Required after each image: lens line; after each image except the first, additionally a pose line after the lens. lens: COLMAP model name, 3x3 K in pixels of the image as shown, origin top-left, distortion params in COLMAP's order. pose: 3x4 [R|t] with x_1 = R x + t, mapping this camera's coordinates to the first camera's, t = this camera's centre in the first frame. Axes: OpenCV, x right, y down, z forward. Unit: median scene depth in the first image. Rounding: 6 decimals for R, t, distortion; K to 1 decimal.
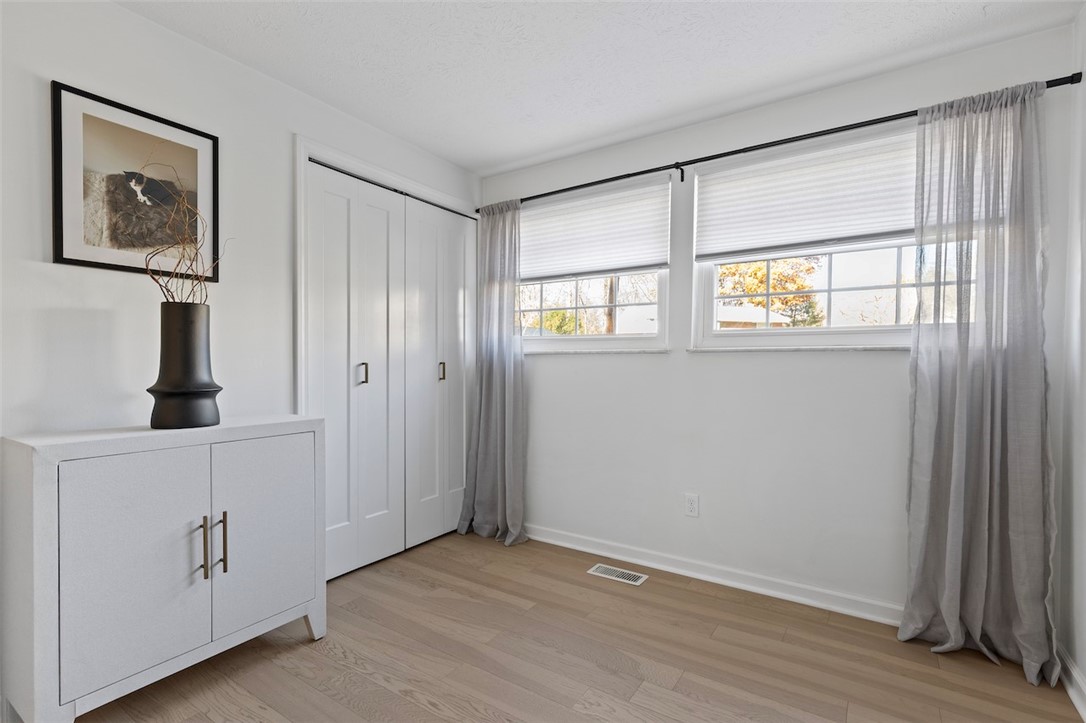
lens RADIAL K [[496.8, 0, 542.1], [0, 496.8, 371.6], [0, 0, 1]] dist [0.009035, -0.001336]
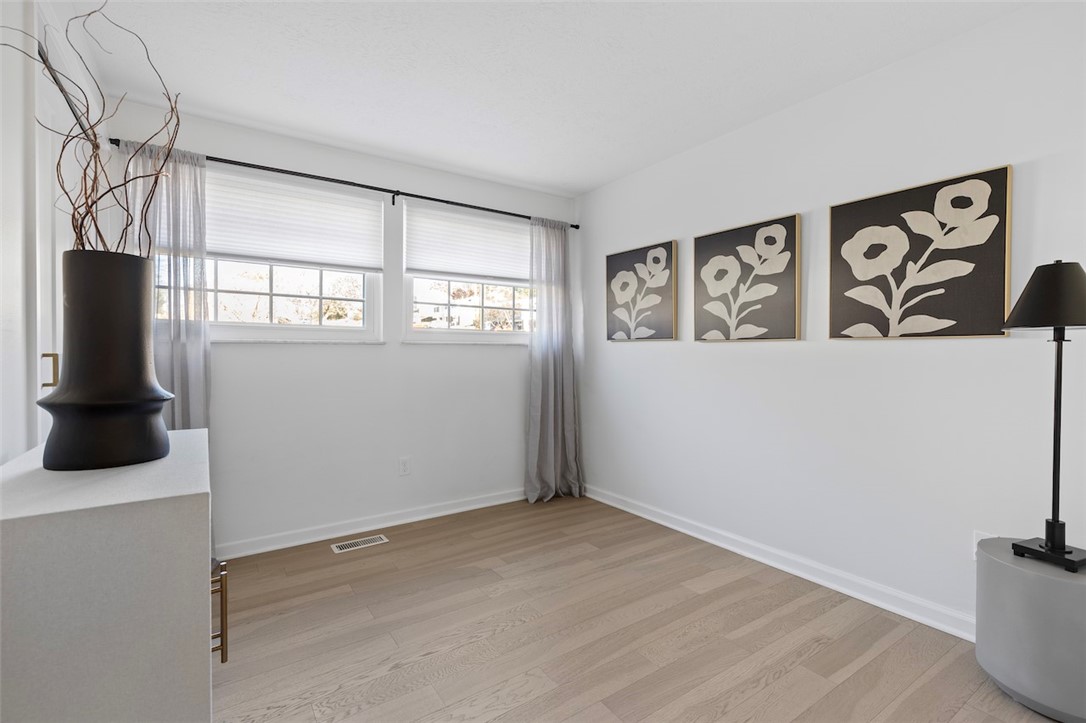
lens RADIAL K [[496.8, 0, 544.8], [0, 496.8, 357.5], [0, 0, 1]] dist [0.009035, -0.001336]
pose [[0.377151, -0.010722, 0.926090, -0.815315], [0.018809, 0.999815, 0.003915, -0.003571], [-0.925961, 0.015942, 0.377283, 0.222271]]
